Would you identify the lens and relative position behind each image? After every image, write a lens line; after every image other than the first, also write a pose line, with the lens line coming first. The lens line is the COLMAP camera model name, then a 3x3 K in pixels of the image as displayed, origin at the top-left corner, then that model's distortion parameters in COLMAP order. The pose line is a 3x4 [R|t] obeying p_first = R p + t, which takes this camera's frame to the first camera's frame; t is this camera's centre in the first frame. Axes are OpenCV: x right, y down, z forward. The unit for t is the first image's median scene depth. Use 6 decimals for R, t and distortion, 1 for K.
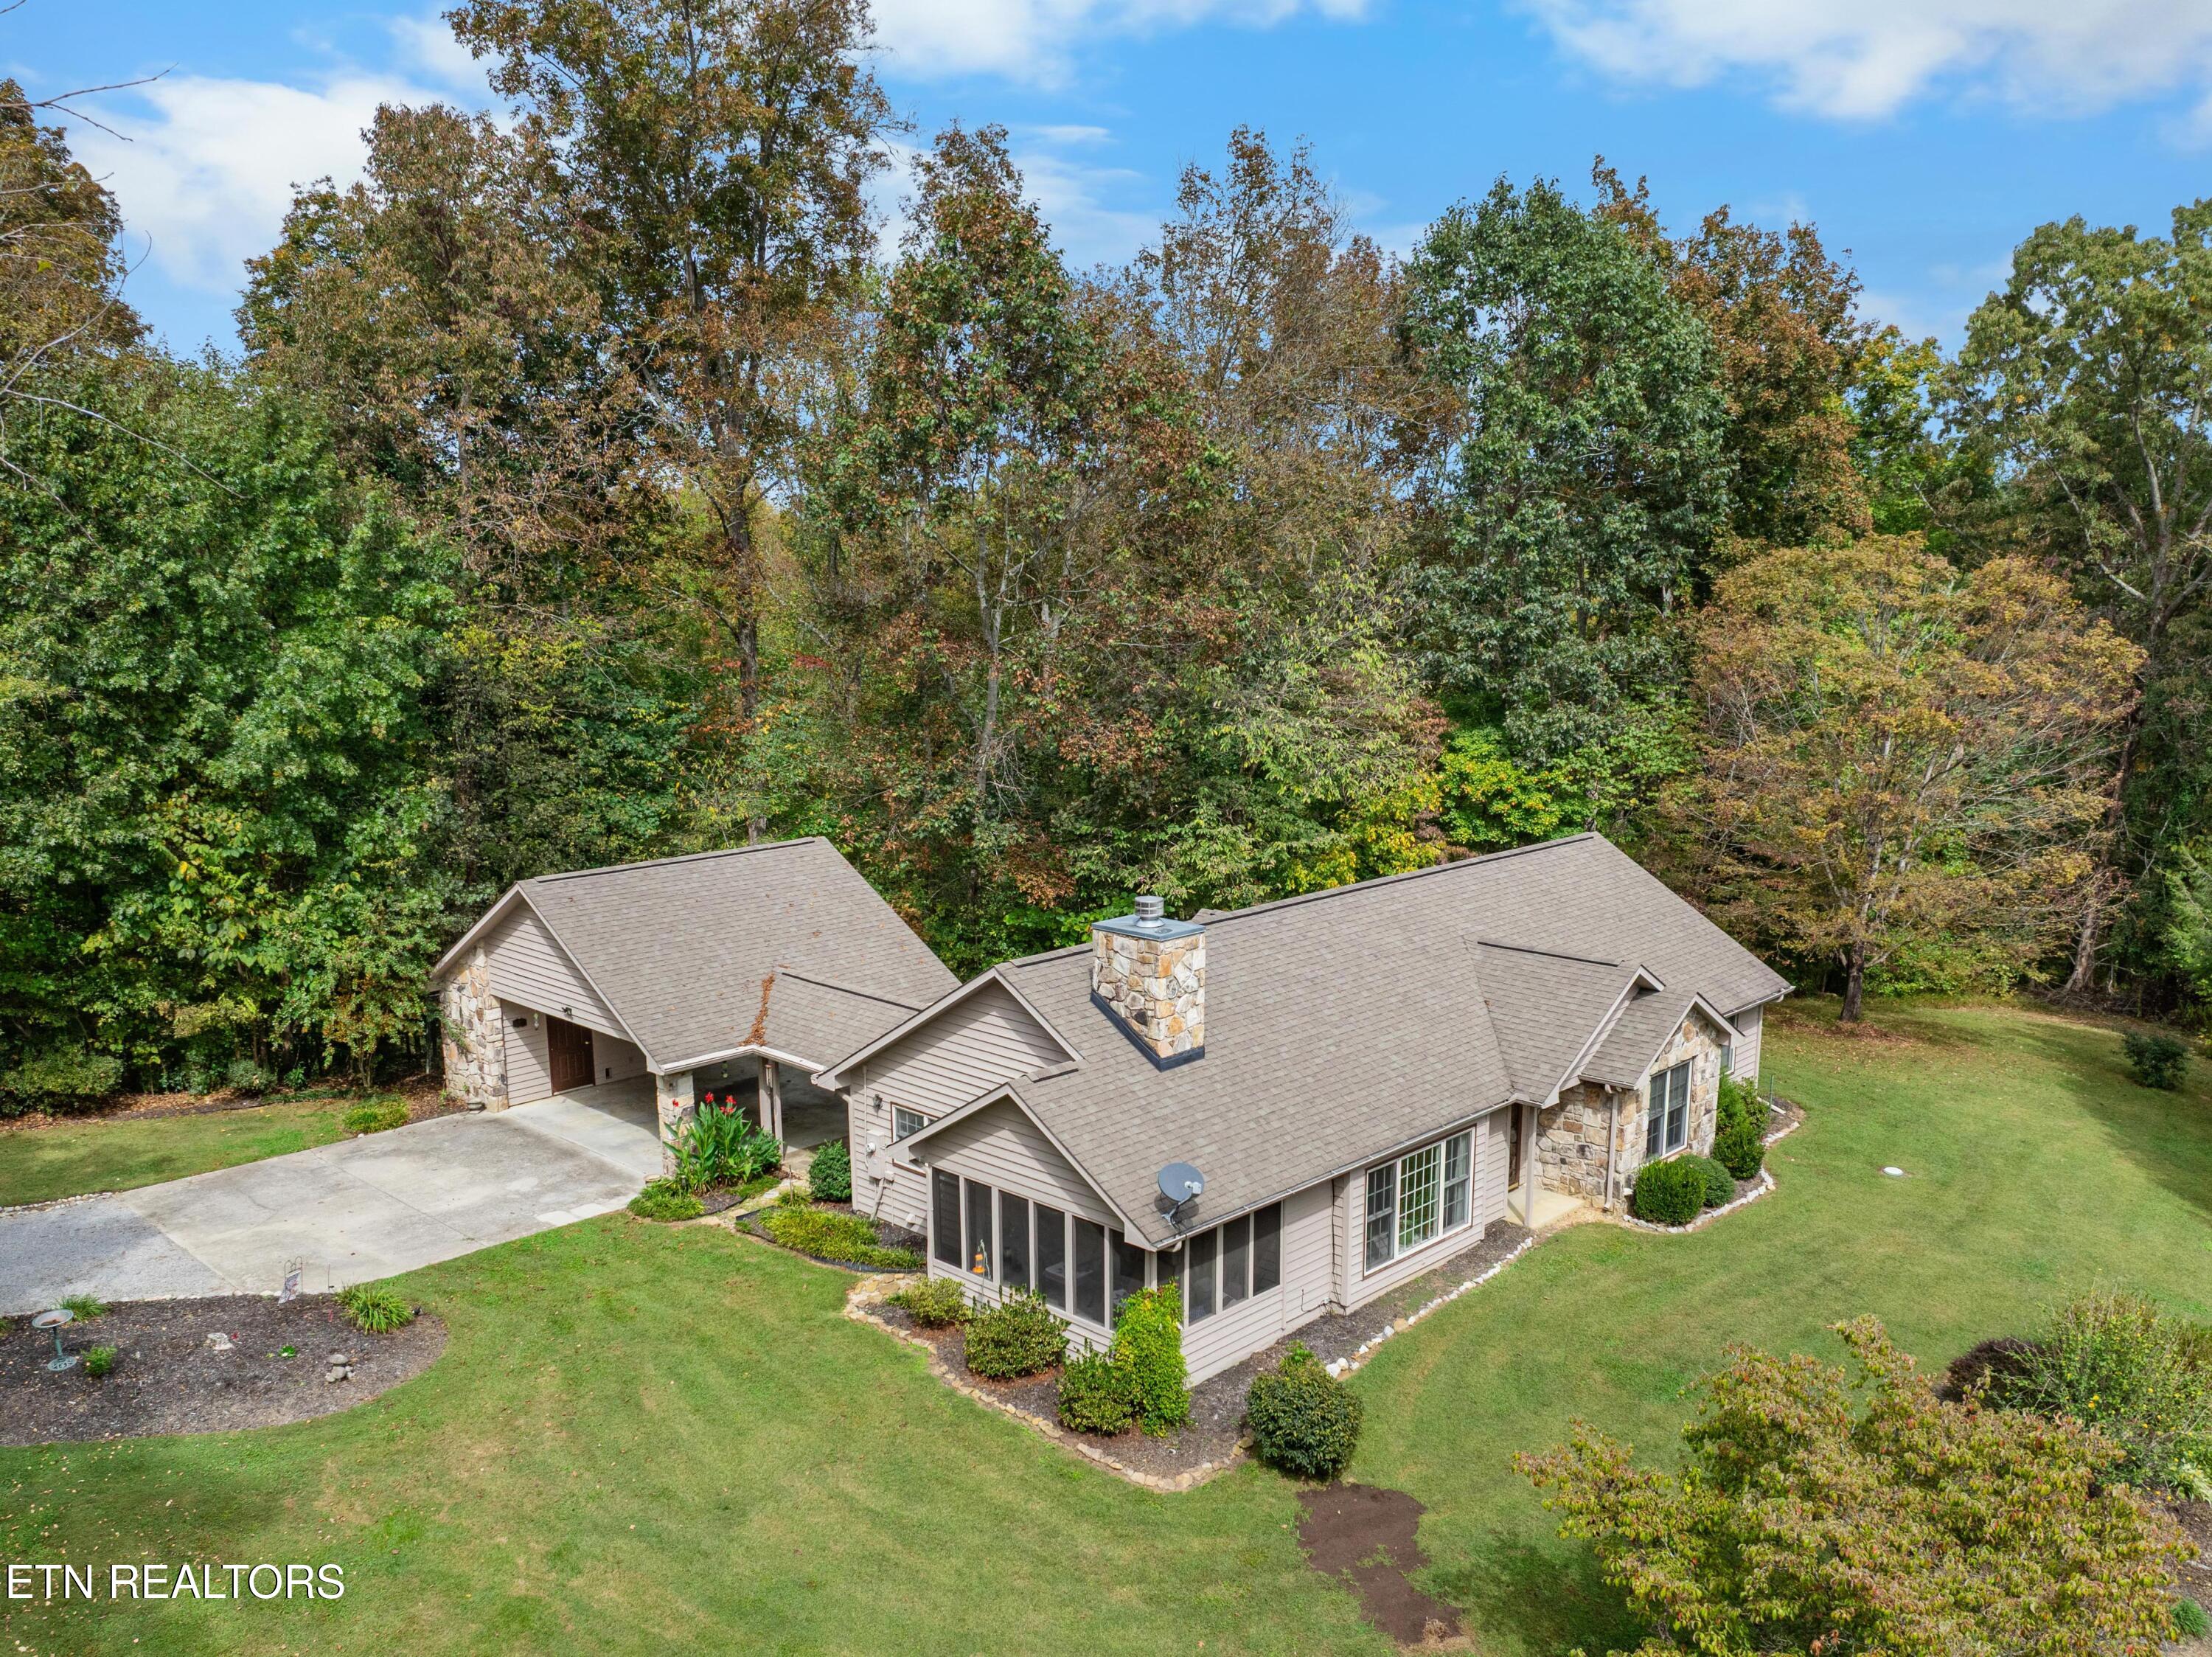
lens RADIAL K [[1796.5, 0, 1114.6], [0, 1796.5, 964.0], [0, 0, 1]] dist [-0.006574, -0.092058]
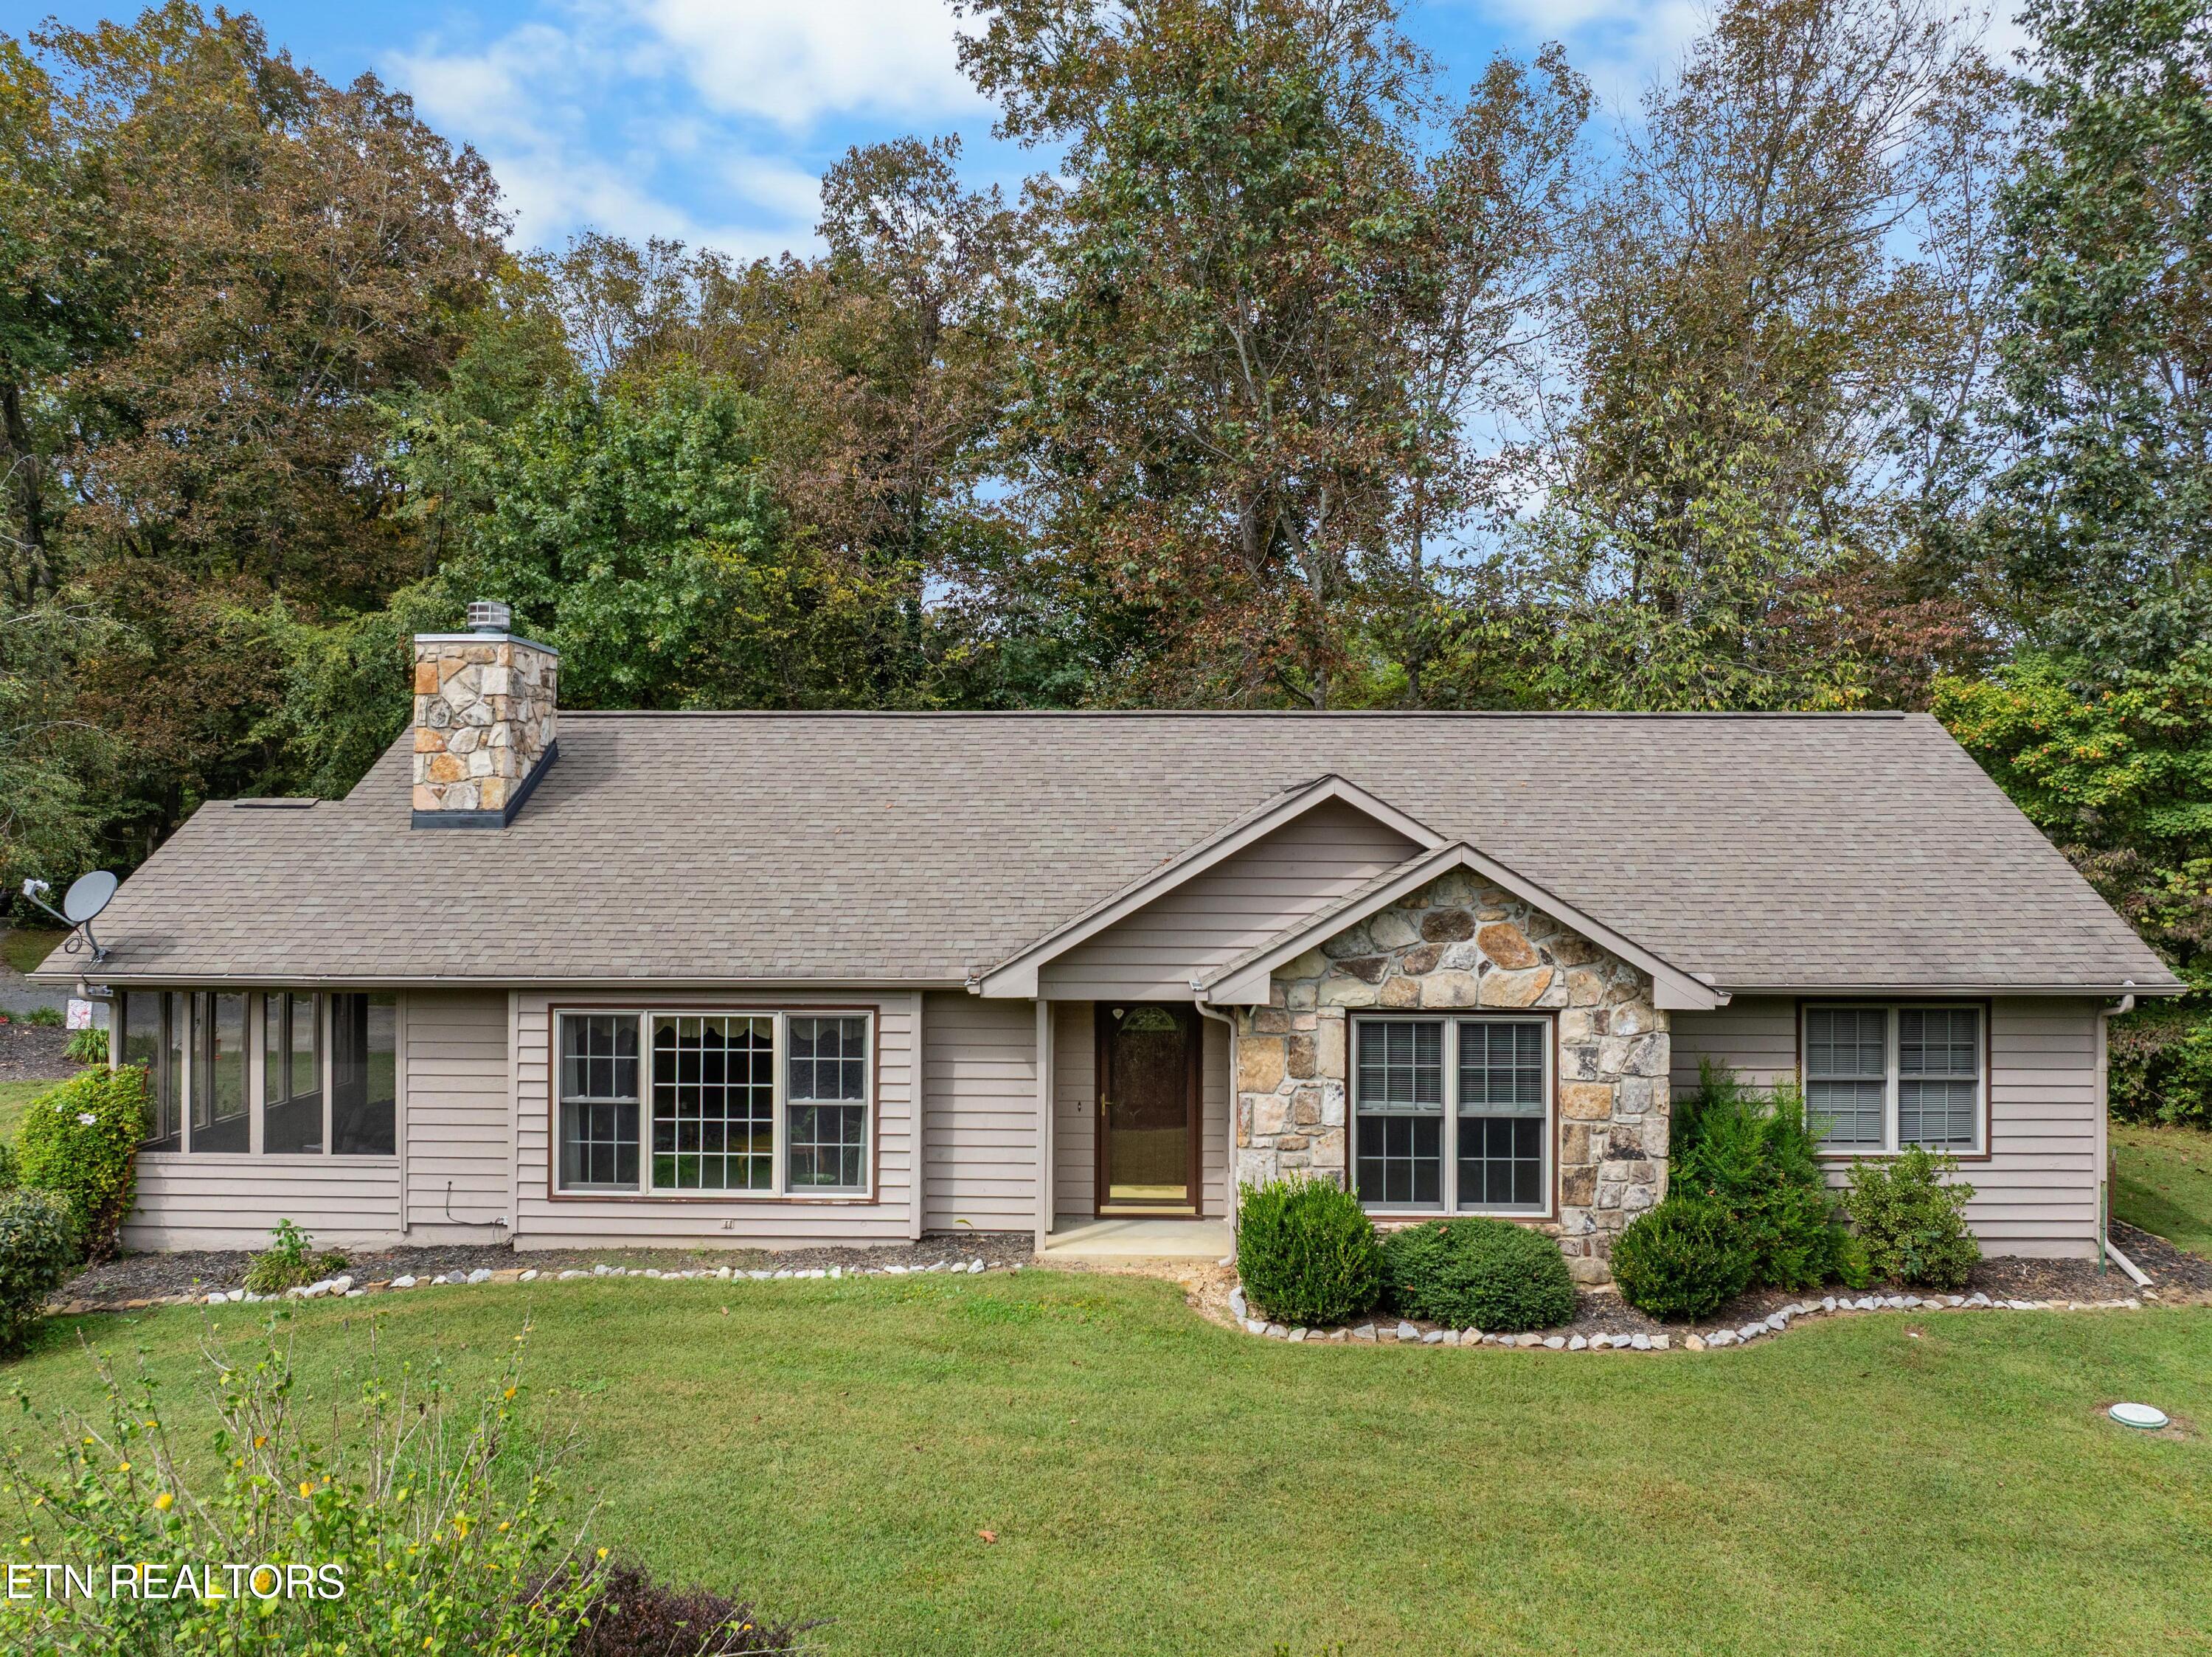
lens RADIAL K [[1608.3, 0, 1106.0], [0, 1608.3, 828.5], [0, 0, 1]] dist [-0.039391, 0.002634]
pose [[0.674013, 0.005240, -0.738701, 0.586669], [-0.171659, 0.973713, -0.149720, 0.092996], [0.718498, 0.227718, 0.657195, 0.679647]]
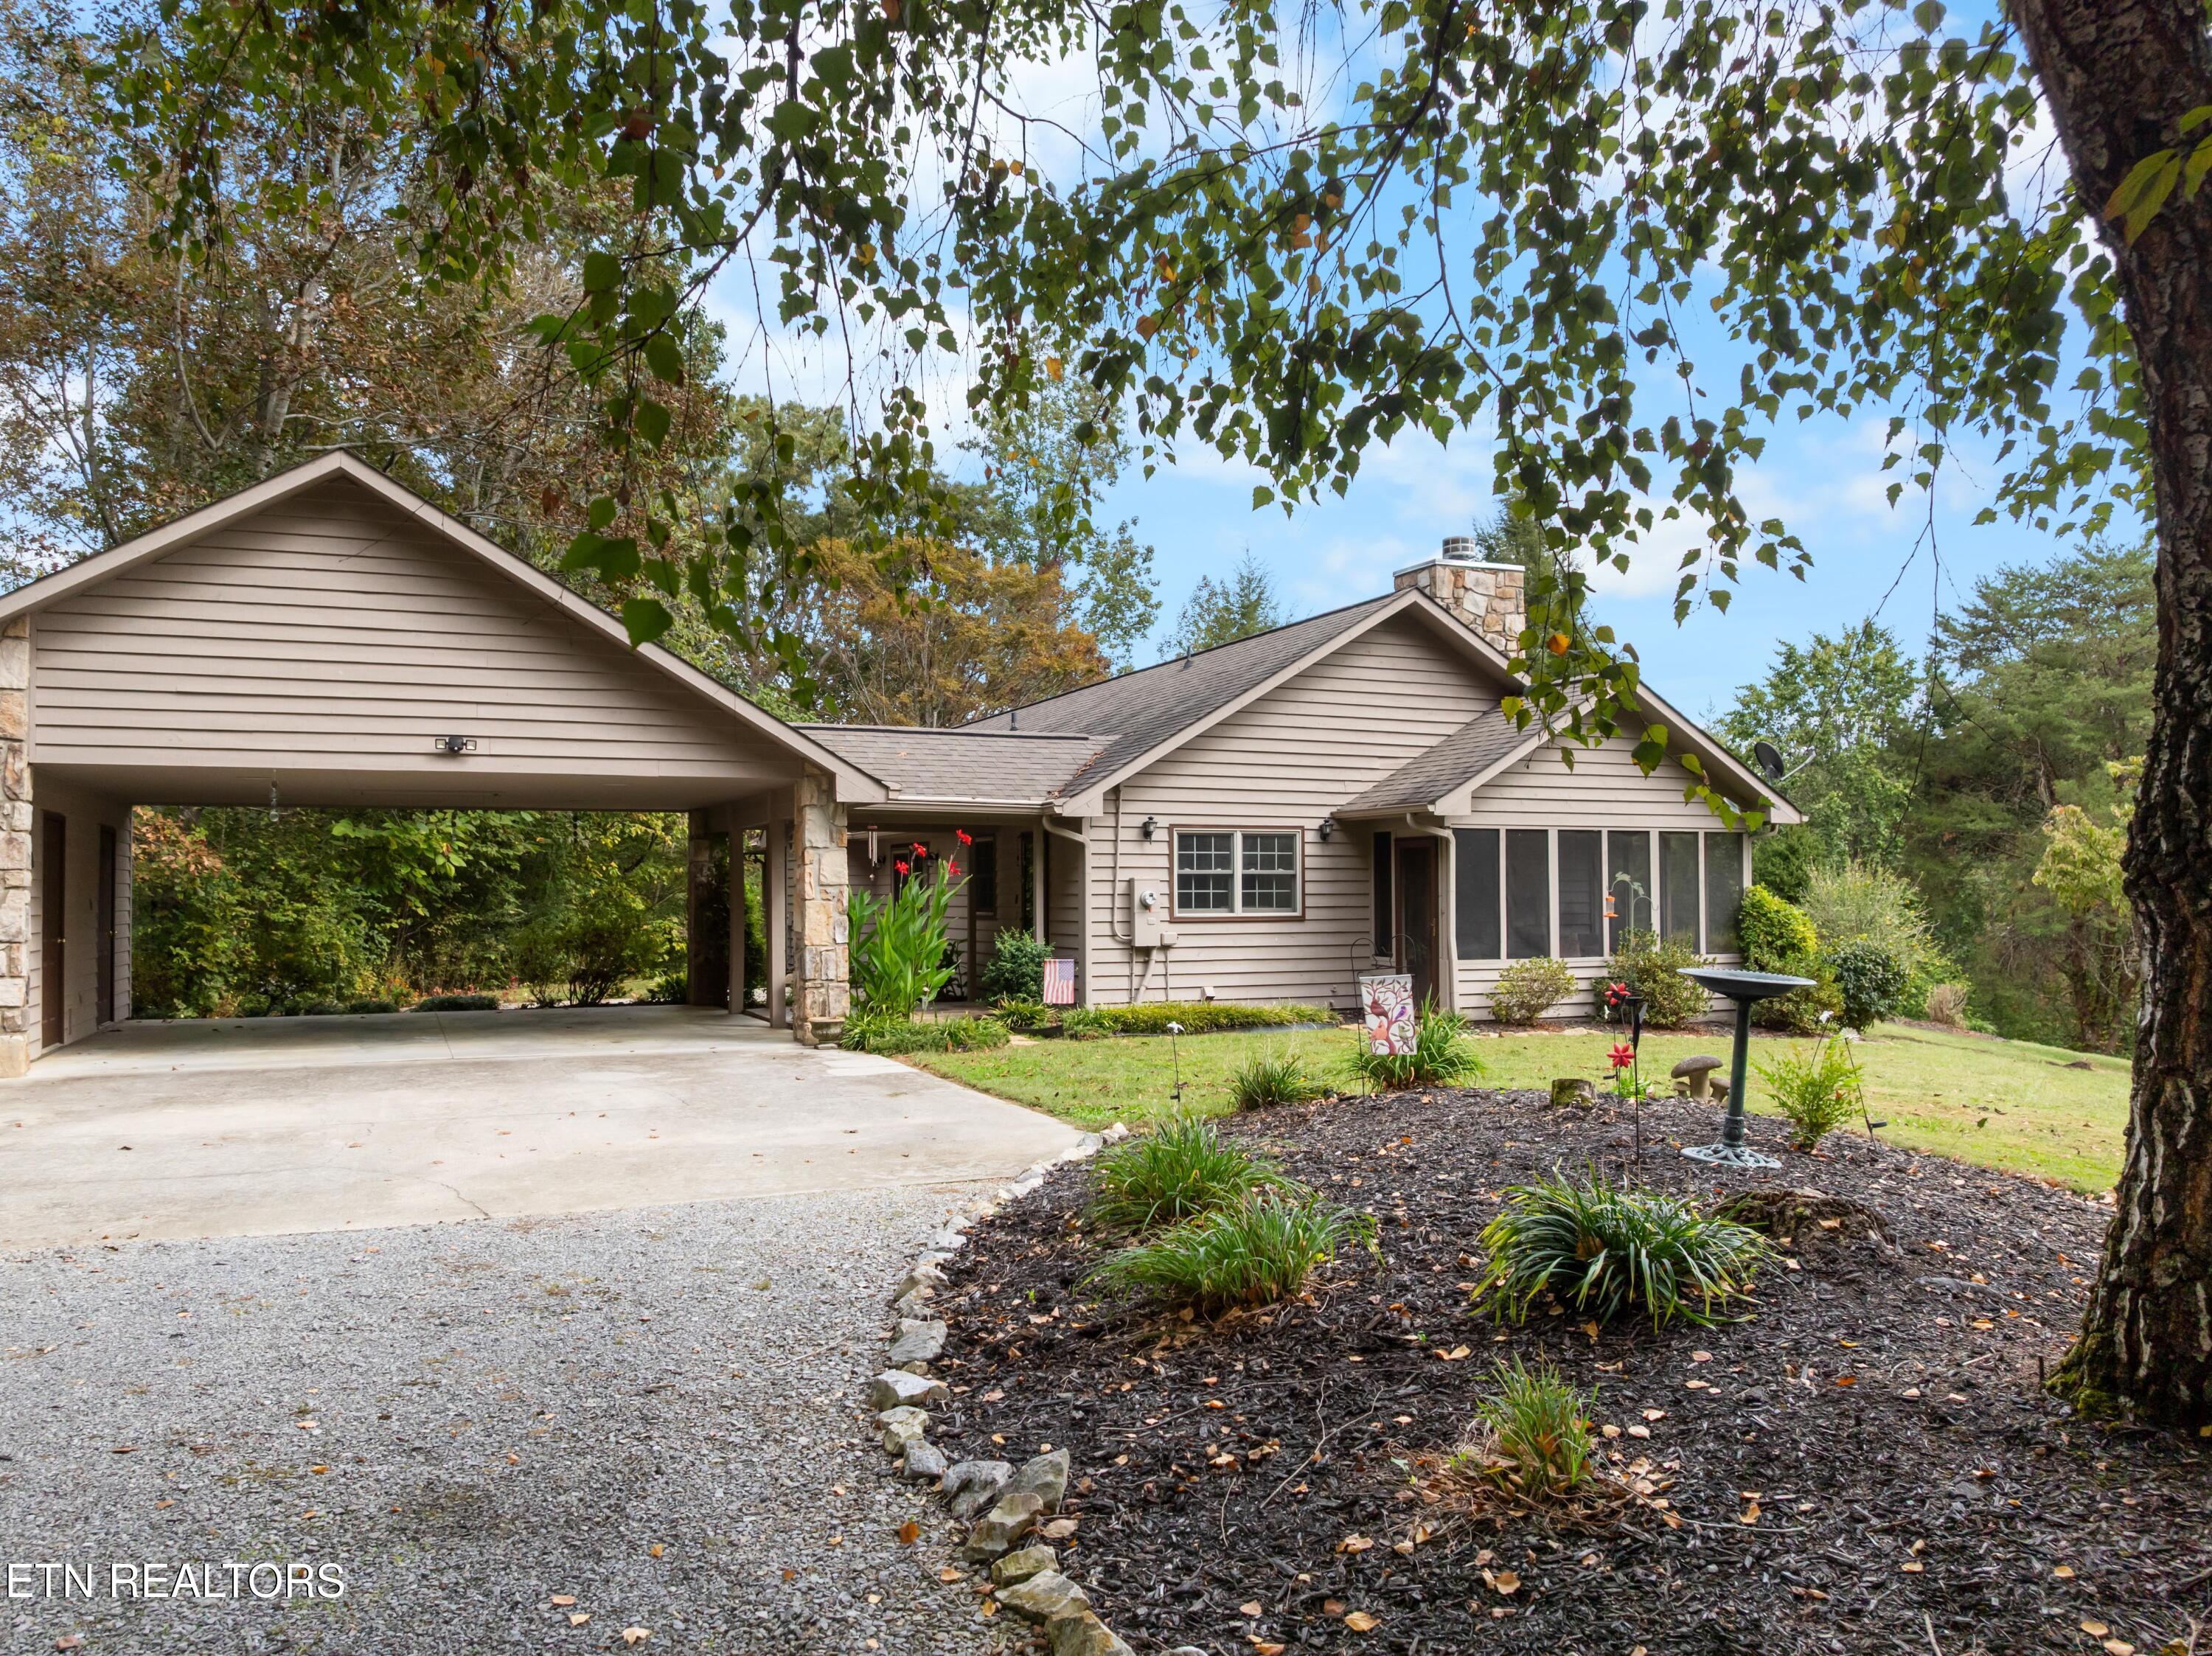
lens RADIAL K [[1594.8, 0, 1099.3], [0, 1594.8, 859.0], [0, 0, 1]] dist [-0.038008, -0.003541]
pose [[0.375554, 0.023721, 0.926497, -0.693101], [0.208549, 0.971872, -0.109418, 0.148749], [-0.903032, 0.234312, 0.360043, 0.801037]]
